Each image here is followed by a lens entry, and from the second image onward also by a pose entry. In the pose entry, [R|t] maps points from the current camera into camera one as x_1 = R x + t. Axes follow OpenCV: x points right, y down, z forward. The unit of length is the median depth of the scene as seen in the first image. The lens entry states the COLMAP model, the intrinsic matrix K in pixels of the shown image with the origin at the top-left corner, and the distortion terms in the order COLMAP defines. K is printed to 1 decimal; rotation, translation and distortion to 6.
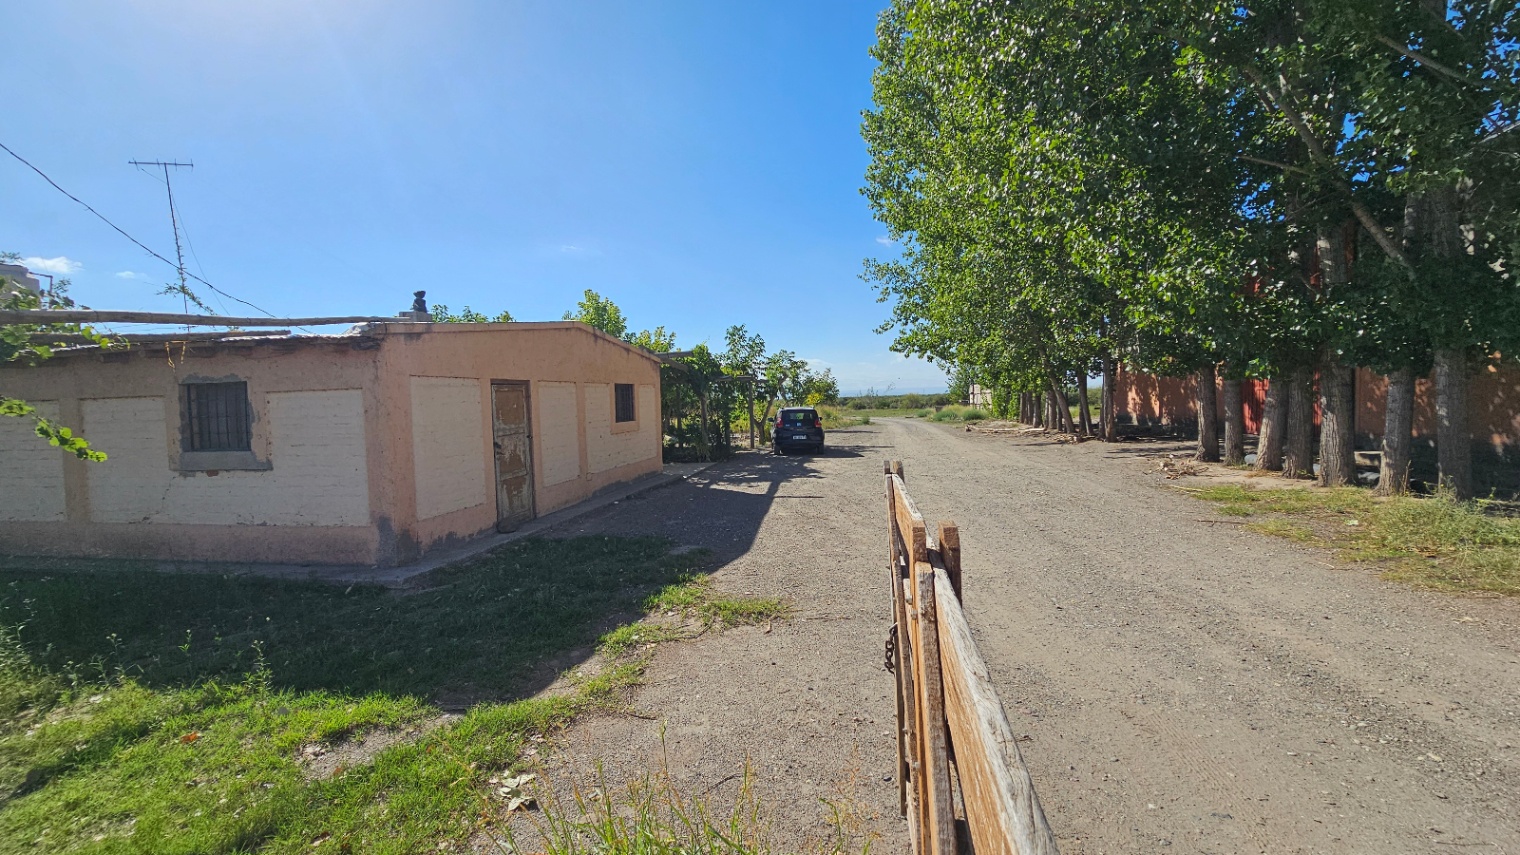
lens RADIAL K [[627.6, 0, 763.5], [0, 627.6, 400.4], [0, 0, 1]] dist [-0.000938, -0.000089]
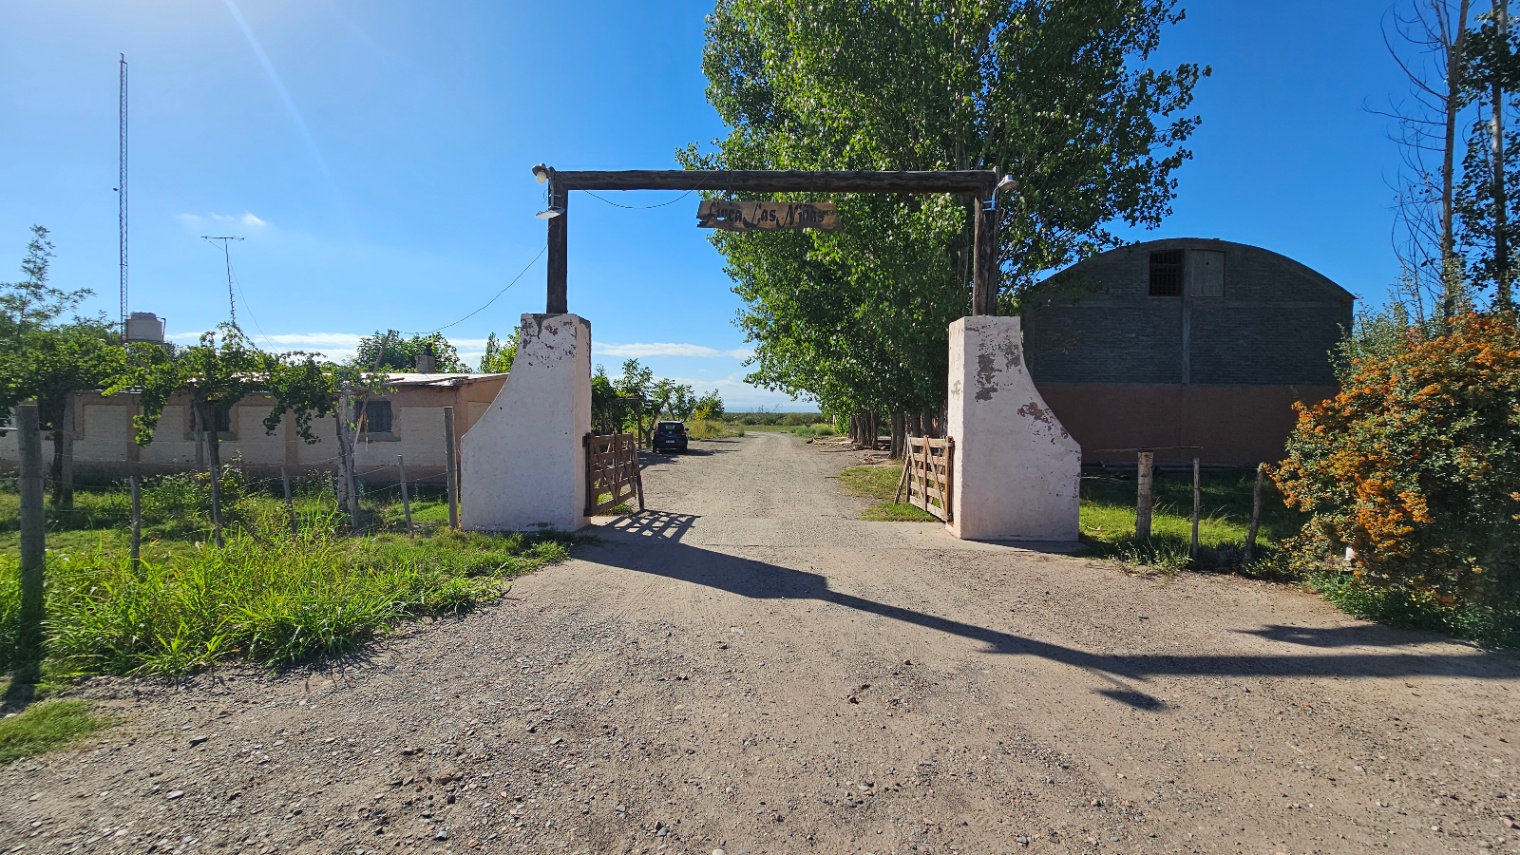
lens RADIAL K [[626.4, 0, 760.0], [0, 626.4, 427.5], [0, 0, 1]] dist [-0.001138, -0.000379]
pose [[0.989467, 0.031475, 0.141296, 0.044321], [-0.034389, 0.999242, 0.018226, -0.005865], [-0.140616, -0.022893, 0.989800, -0.370759]]
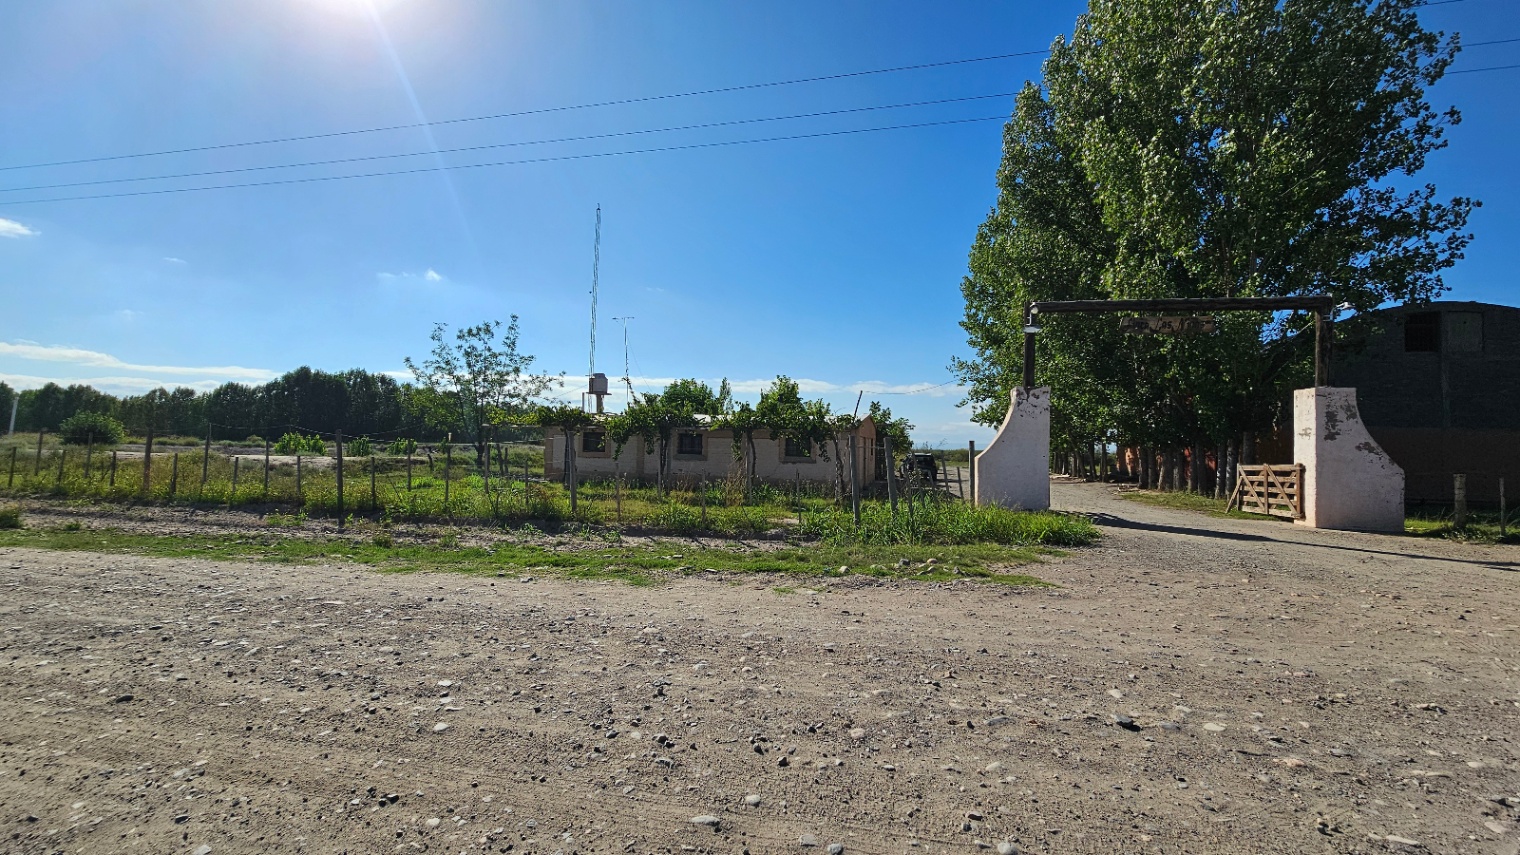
lens RADIAL K [[626.4, 0, 760.0], [0, 626.4, 427.5], [0, 0, 1]] dist [-0.001138, -0.000379]
pose [[0.997276, 0.047168, -0.056706, -0.237900], [-0.048918, 0.998356, -0.029871, 0.010028], [0.055204, 0.032563, 0.997944, -0.607767]]
